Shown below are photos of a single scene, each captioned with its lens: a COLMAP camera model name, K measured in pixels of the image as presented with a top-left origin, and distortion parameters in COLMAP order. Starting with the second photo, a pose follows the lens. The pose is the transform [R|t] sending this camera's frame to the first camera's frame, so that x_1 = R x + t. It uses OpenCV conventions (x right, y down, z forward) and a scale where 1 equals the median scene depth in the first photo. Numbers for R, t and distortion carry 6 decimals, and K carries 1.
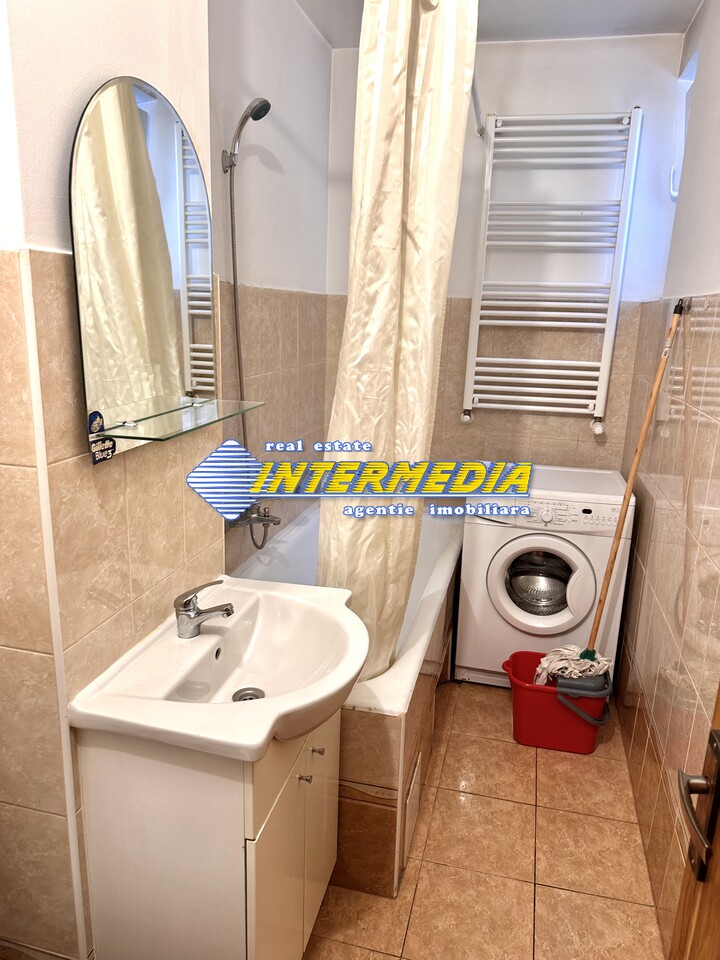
lens RADIAL K [[676.7, 0, 360.0], [0, 676.7, 480.0], [0, 0, 1]] dist [0.059005, -0.077357]
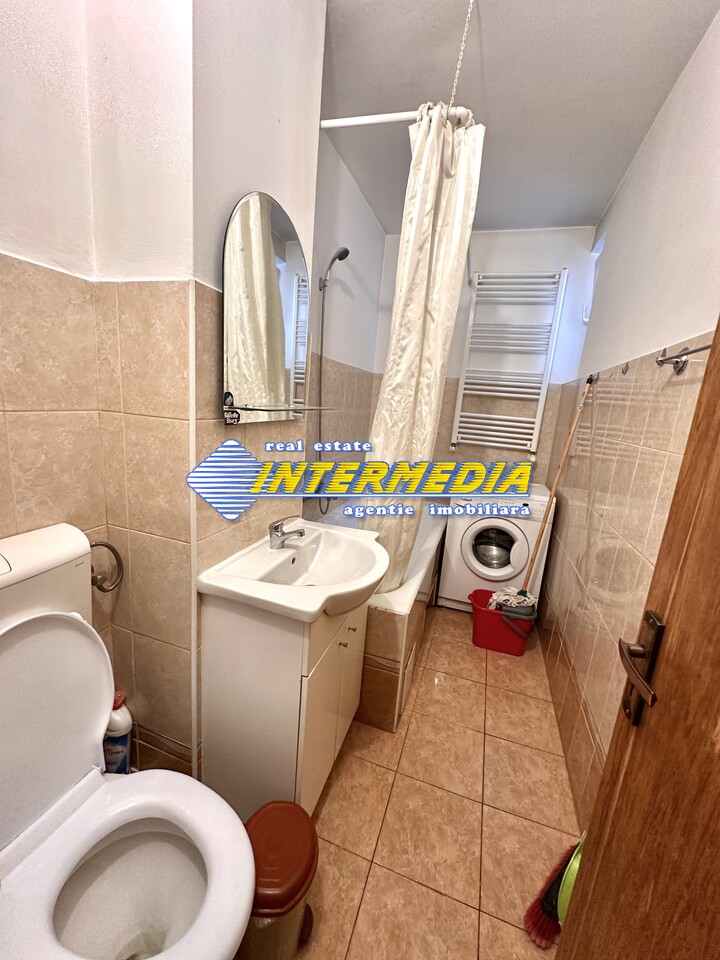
lens RADIAL K [[380.2, 0, 360.0], [0, 380.2, 480.0], [0, 0, 1]] dist [-0.000551, 0.000068]
pose [[0.995908, 0.061968, -0.065778, -0.005939], [-0.065621, 0.996332, -0.054916, 0.082882], [0.062134, 0.059008, 0.996322, 0.087673]]
